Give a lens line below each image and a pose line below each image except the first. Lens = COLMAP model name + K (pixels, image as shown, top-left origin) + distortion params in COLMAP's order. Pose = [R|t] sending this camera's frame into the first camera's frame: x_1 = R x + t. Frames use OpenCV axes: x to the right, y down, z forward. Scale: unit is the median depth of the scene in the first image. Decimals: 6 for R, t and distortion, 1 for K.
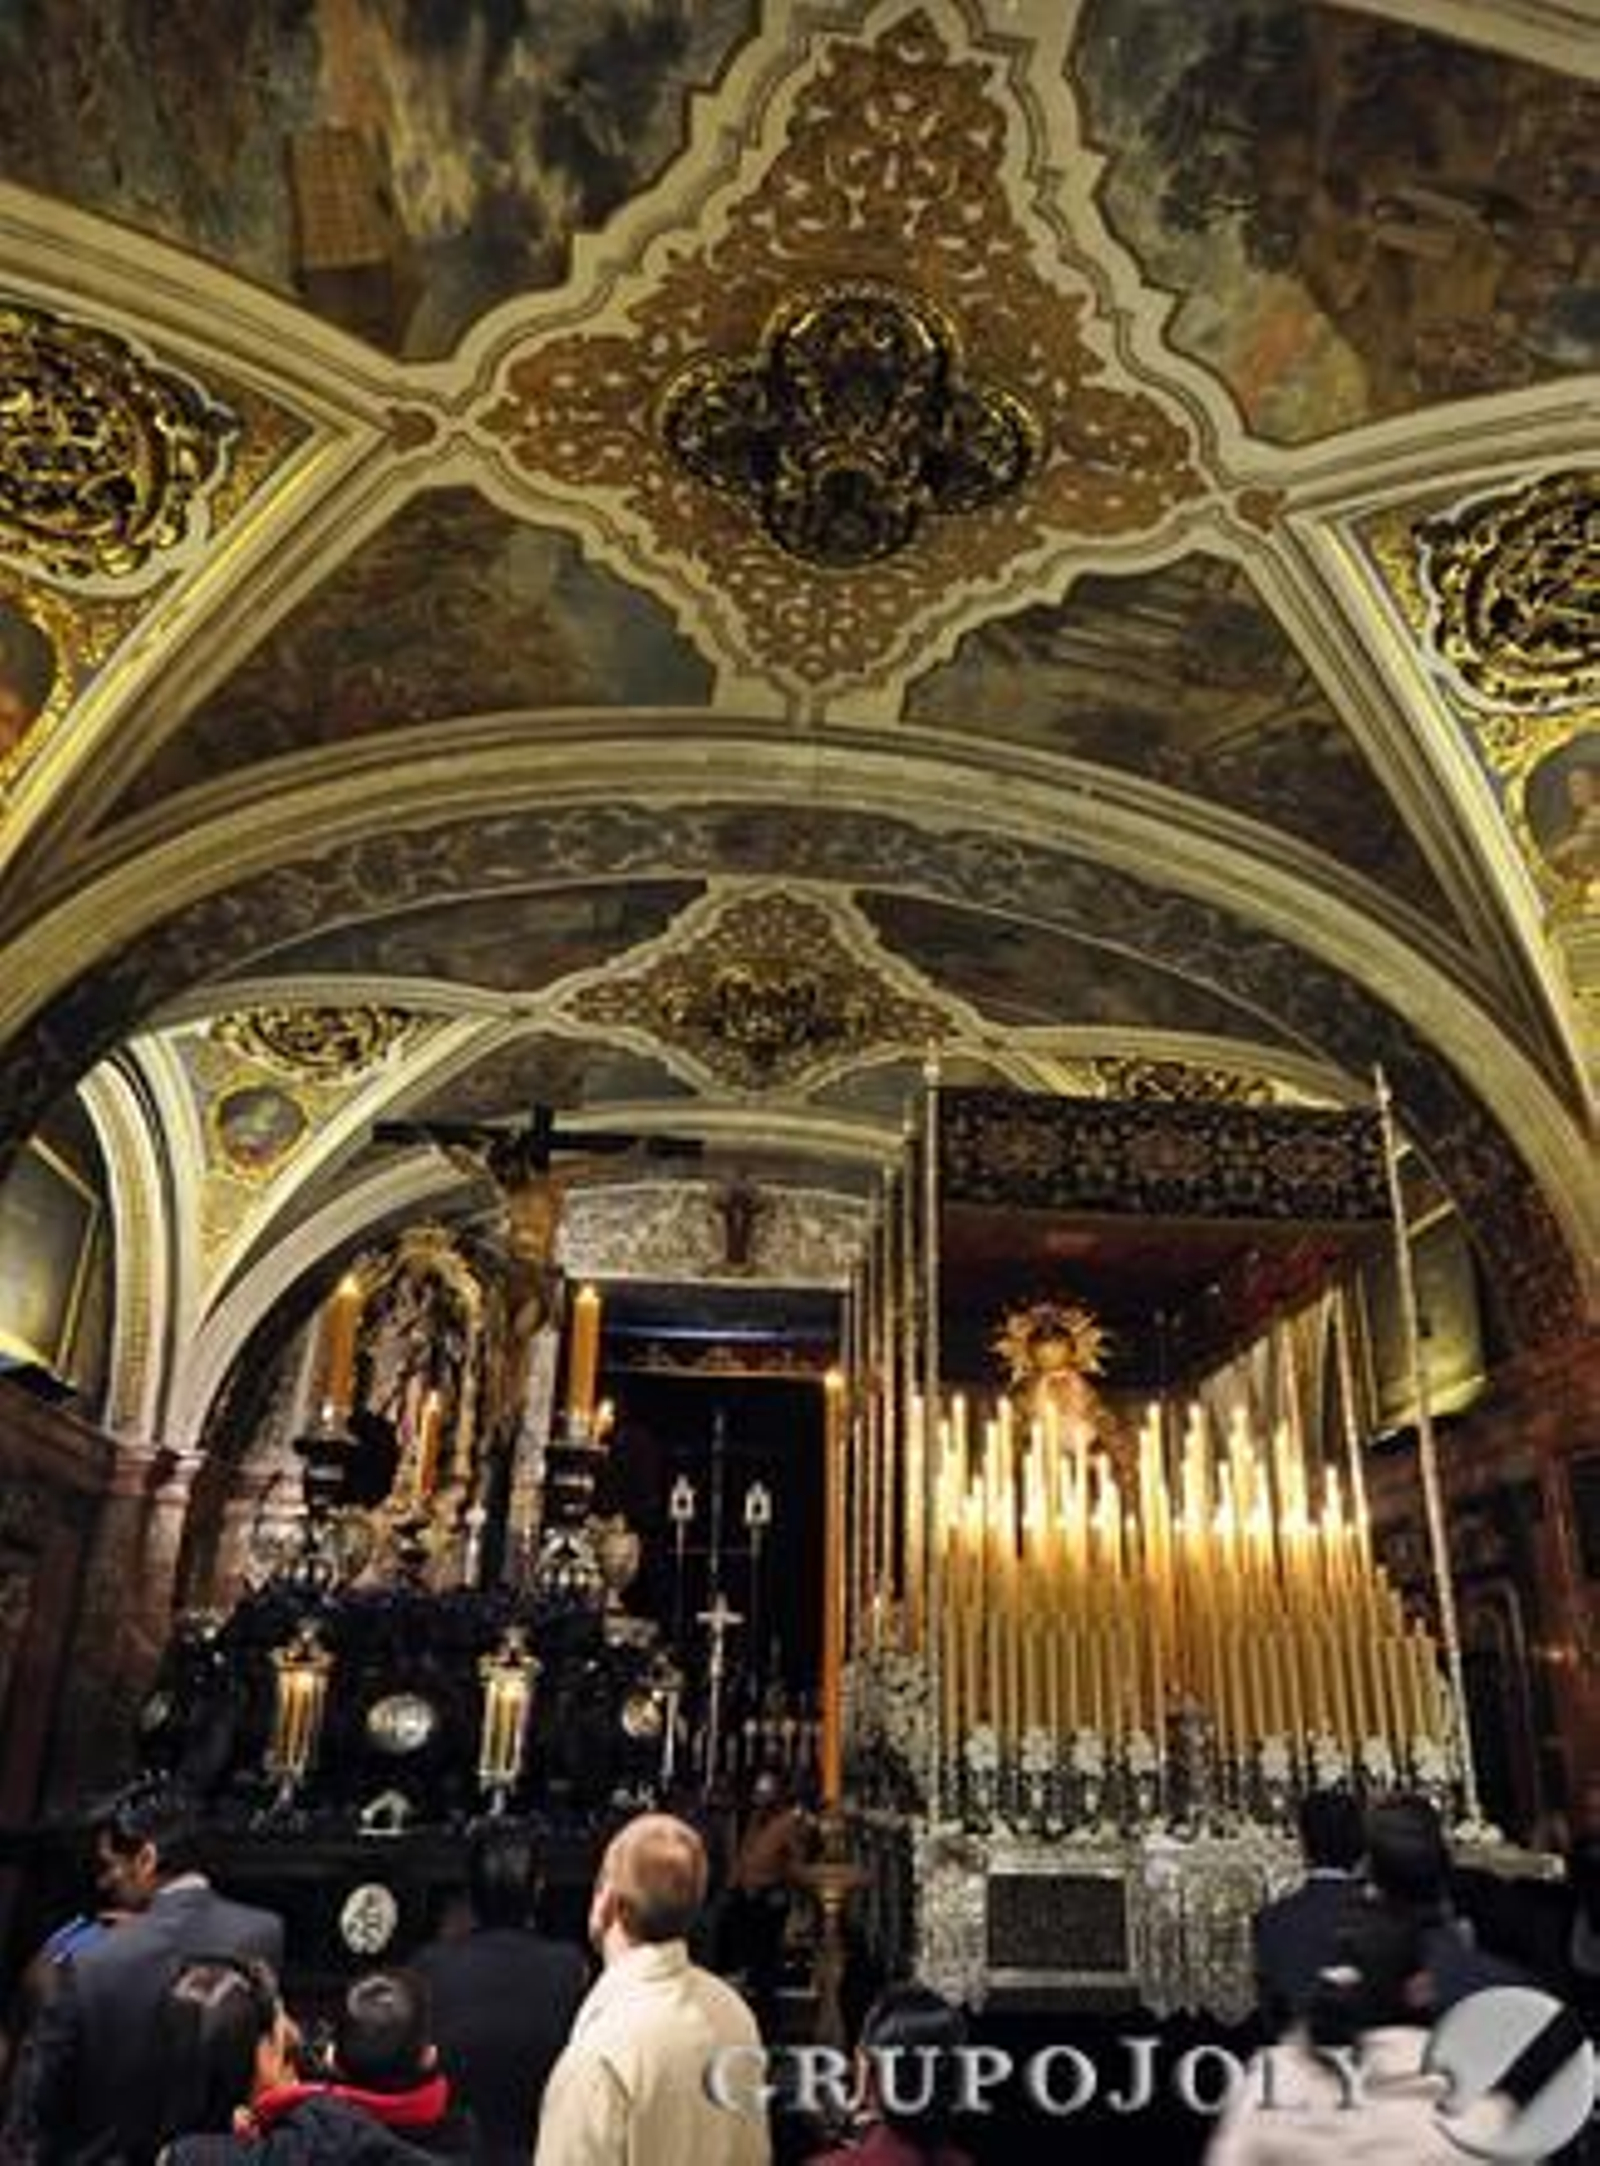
lens RADIAL K [[1506.3, 0, 806.2], [0, 1506.3, 1085.1], [0, 0, 1]] dist [0.002900, -0.001937]
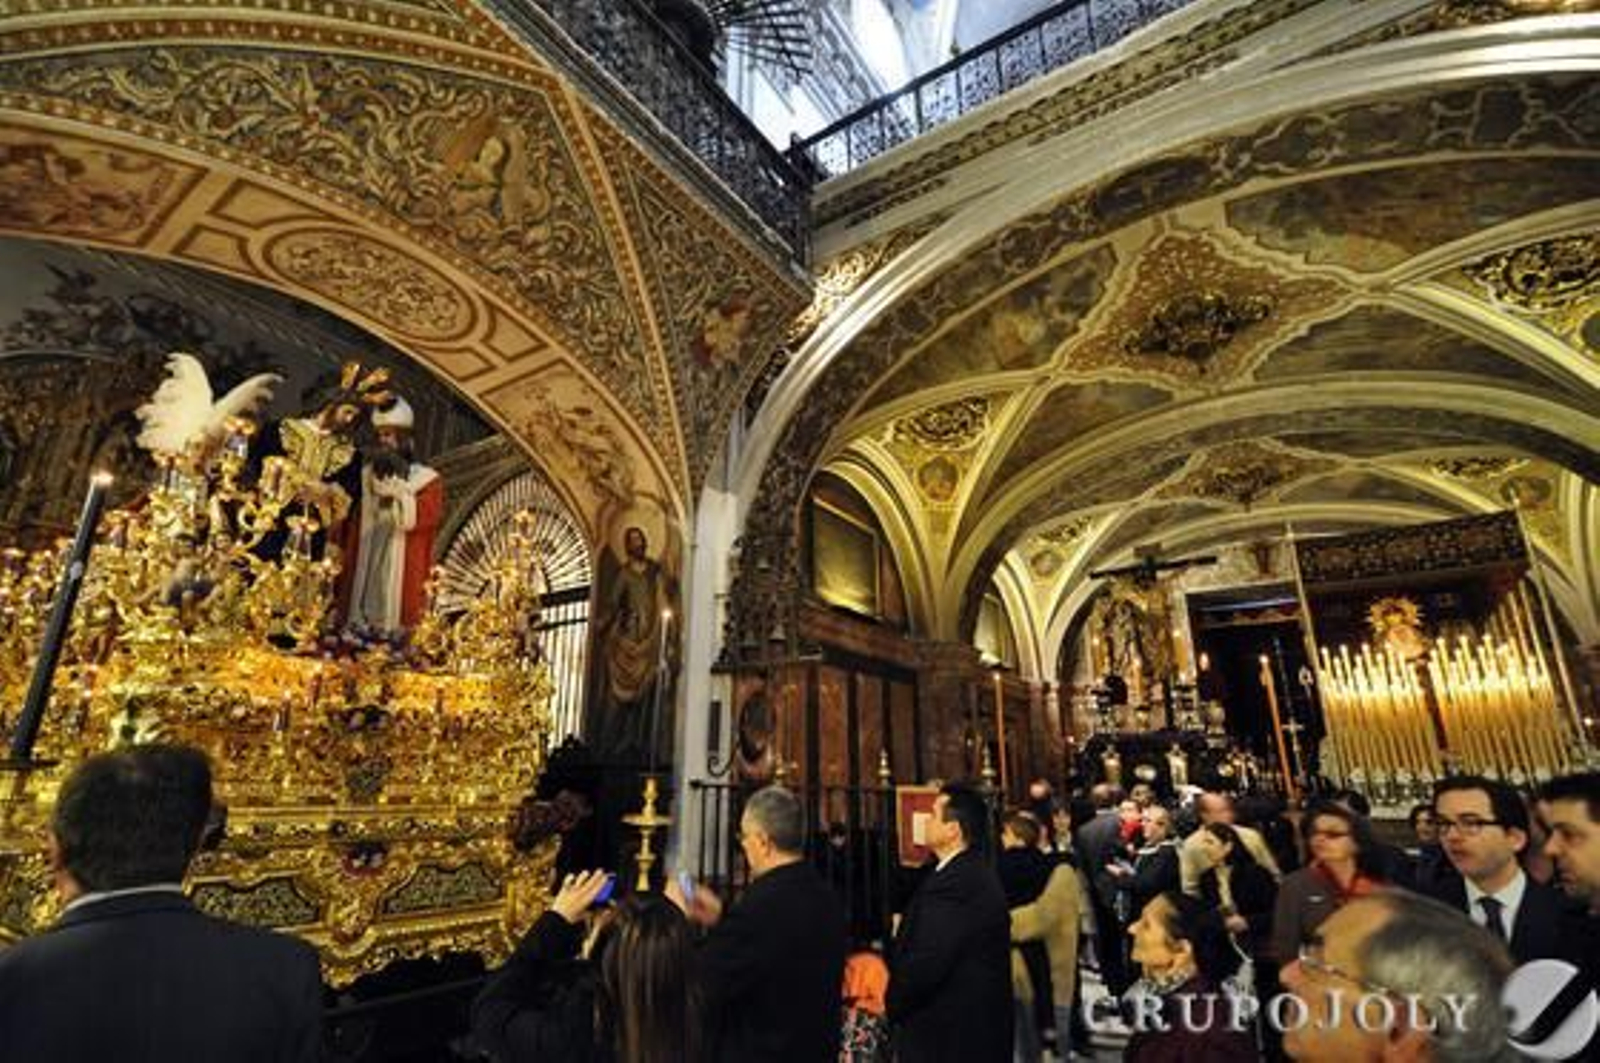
lens RADIAL K [[761.9, 0, 792.1], [0, 761.9, 535.2], [0, 0, 1]] dist [-0.007280, -0.009437]
pose [[0.764129, -0.212781, -0.608959, 0.195807], [0.267732, 0.963493, -0.000708, -0.212899], [0.586879, -0.162497, 0.793201, -0.513871]]
